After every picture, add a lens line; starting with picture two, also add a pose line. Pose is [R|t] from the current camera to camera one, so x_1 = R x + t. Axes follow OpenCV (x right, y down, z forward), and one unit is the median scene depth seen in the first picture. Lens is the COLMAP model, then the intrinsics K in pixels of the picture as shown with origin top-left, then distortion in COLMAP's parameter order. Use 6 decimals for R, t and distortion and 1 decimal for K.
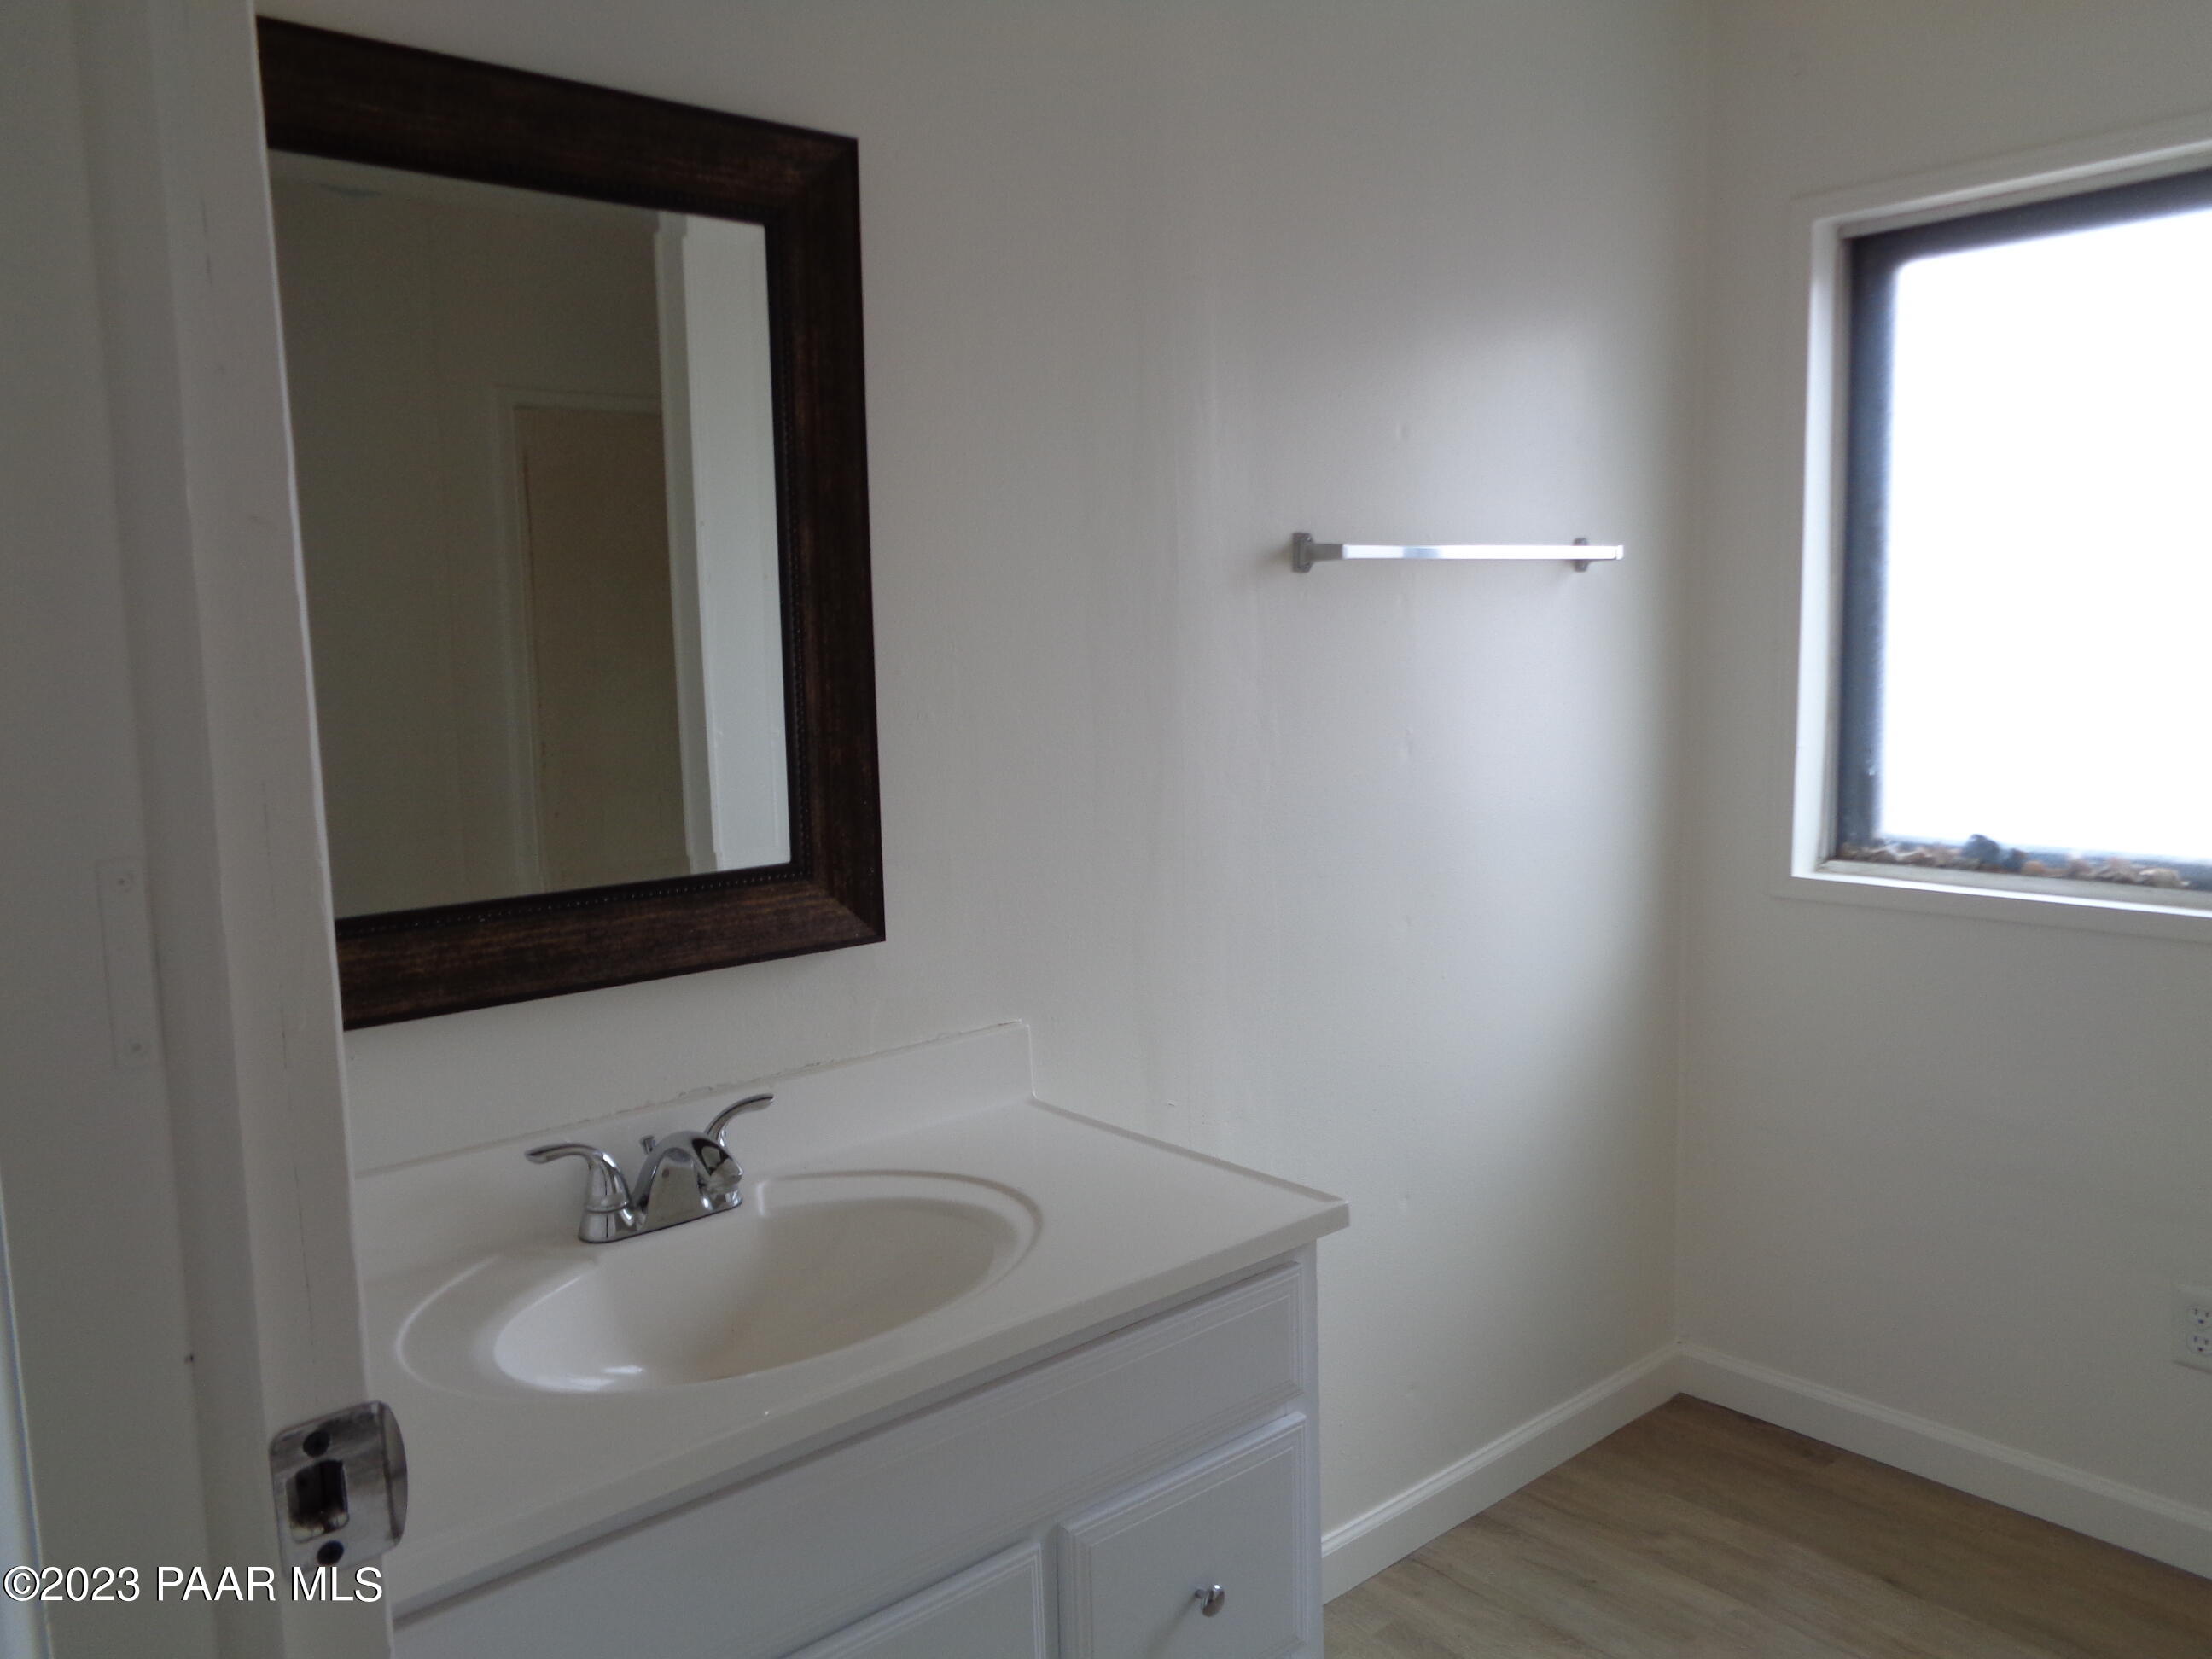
lens RADIAL K [[1655.4, 0, 1104.3], [0, 1655.4, 827.4], [0, 0, 1]] dist [-0.002026, 0.008228]
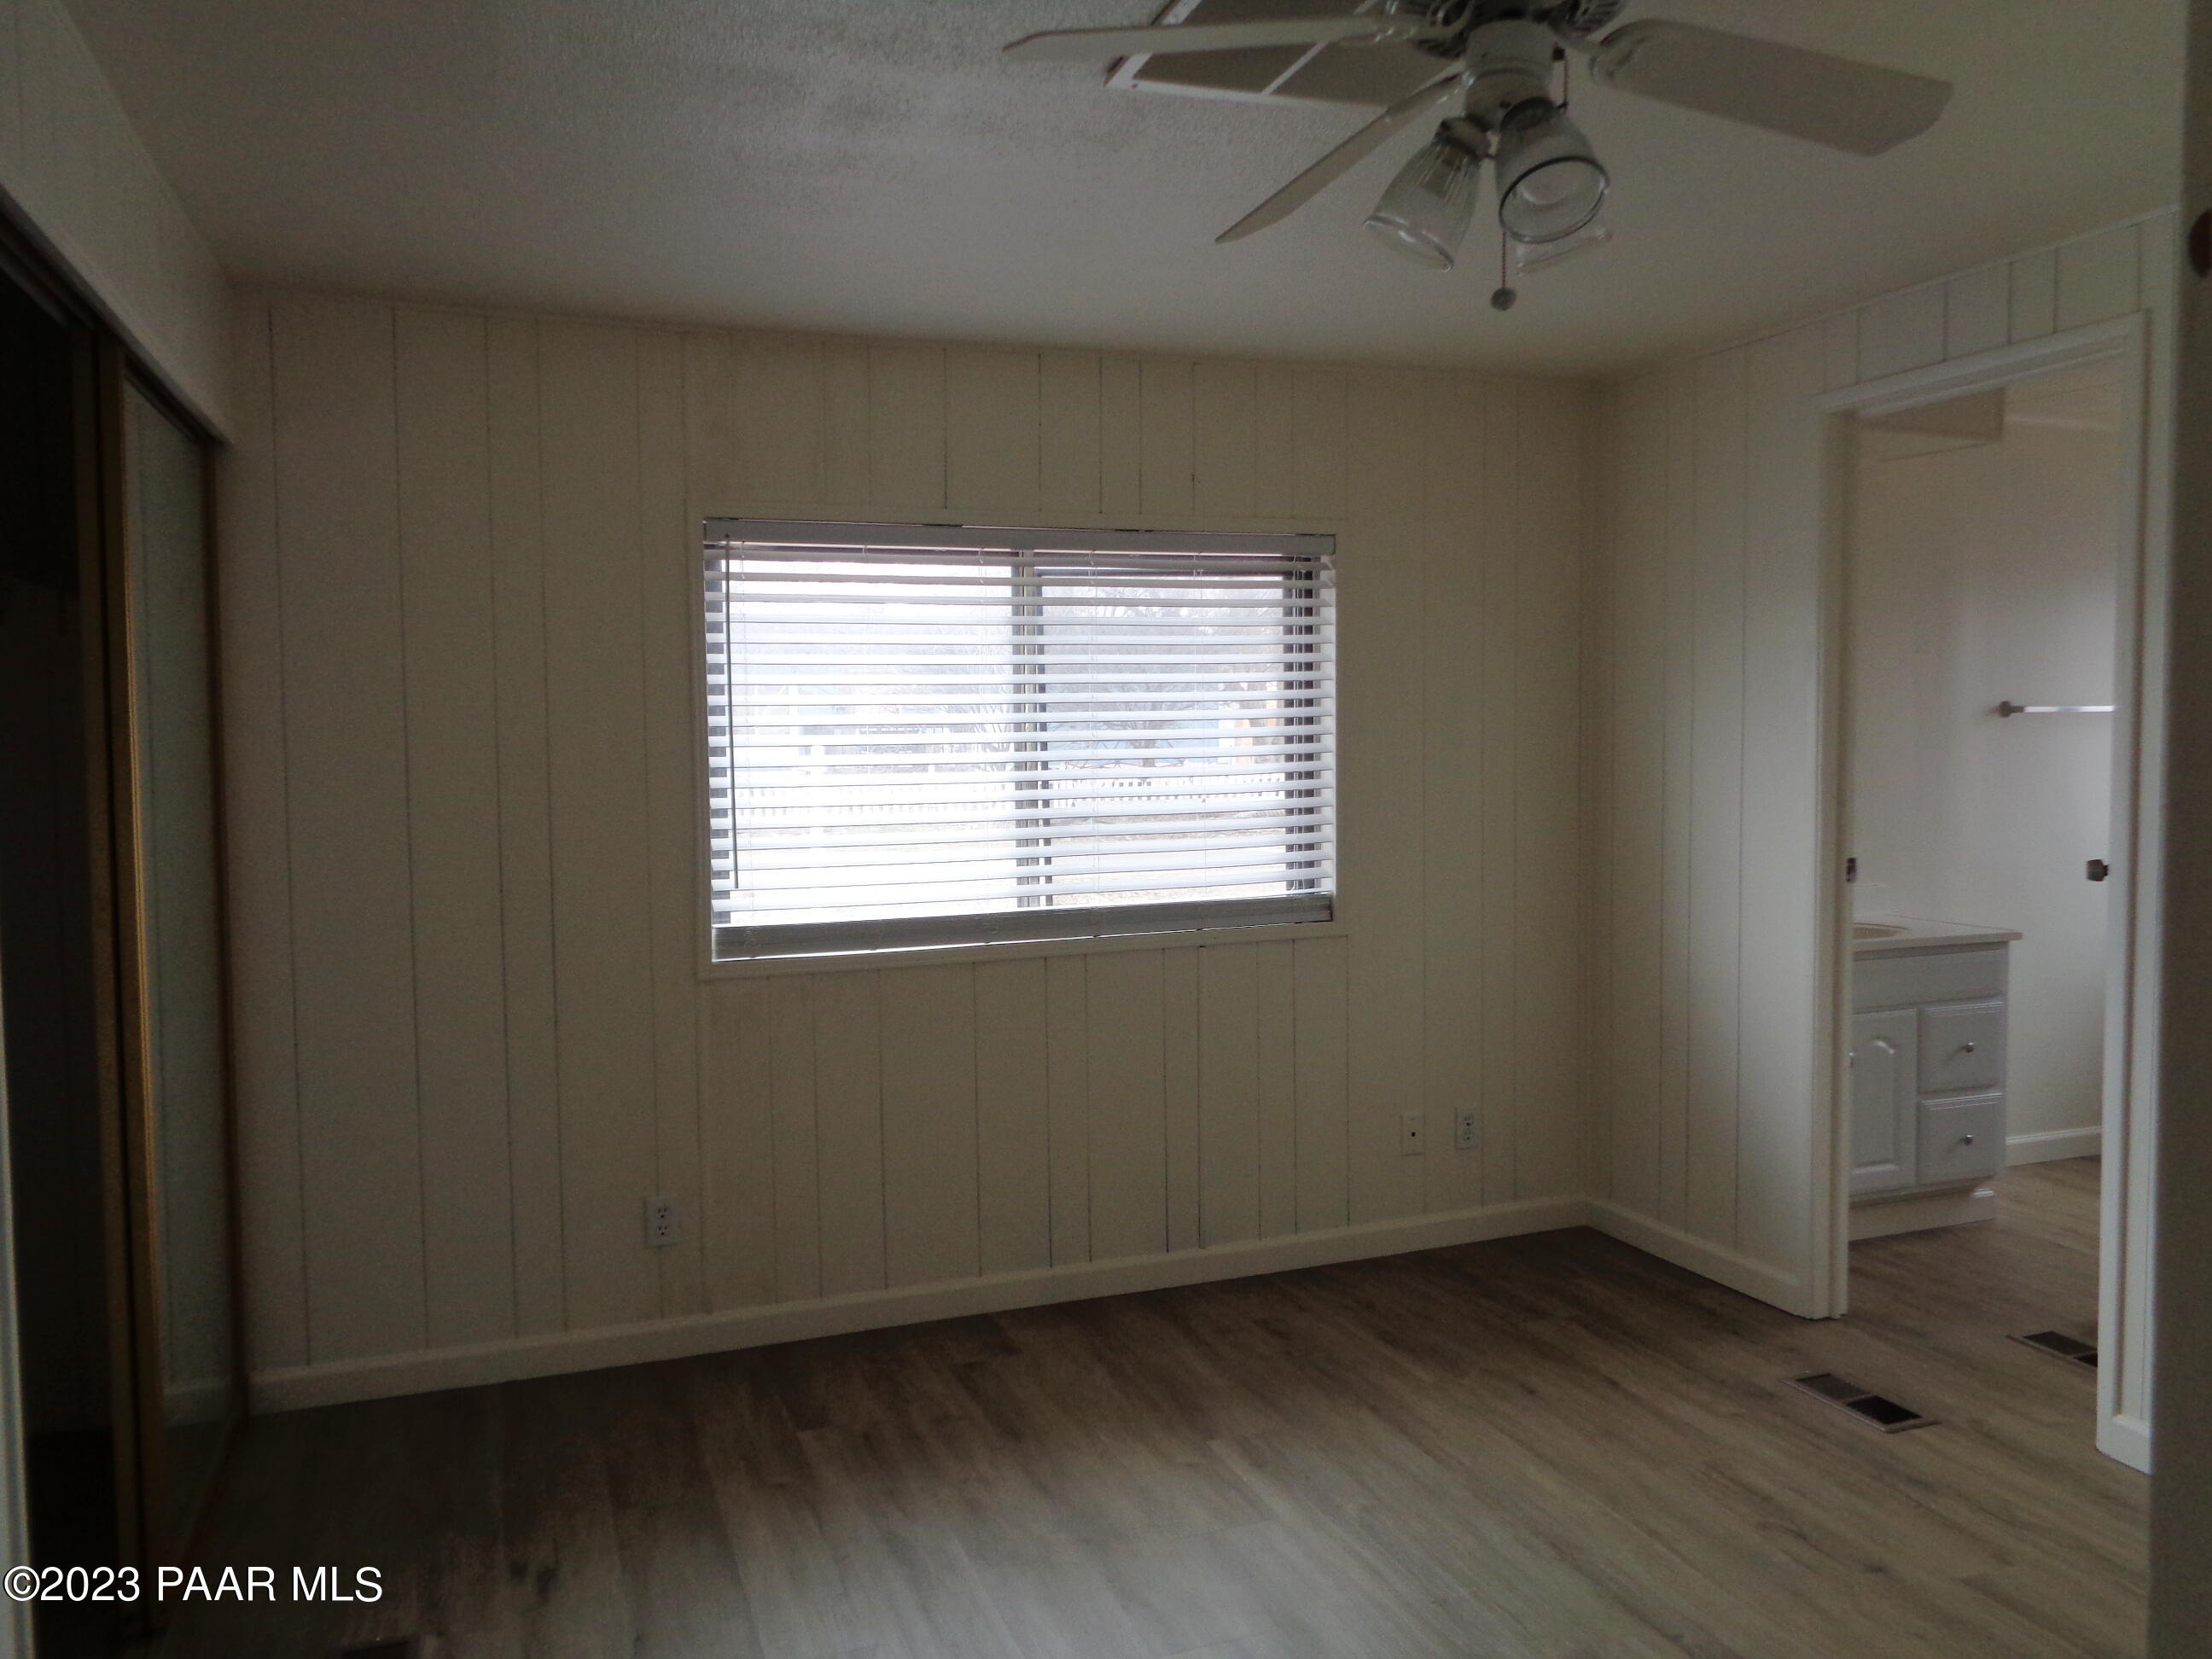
lens RADIAL K [[1655.4, 0, 1110.4], [0, 1655.4, 828.4], [0, 0, 1]] dist [-0.002026, 0.008228]
pose [[0.933209, 0.027439, -0.358286, -0.227478], [-0.052136, 0.996869, -0.059450, 0.215908], [0.355533, 0.074159, 0.931717, -1.683560]]
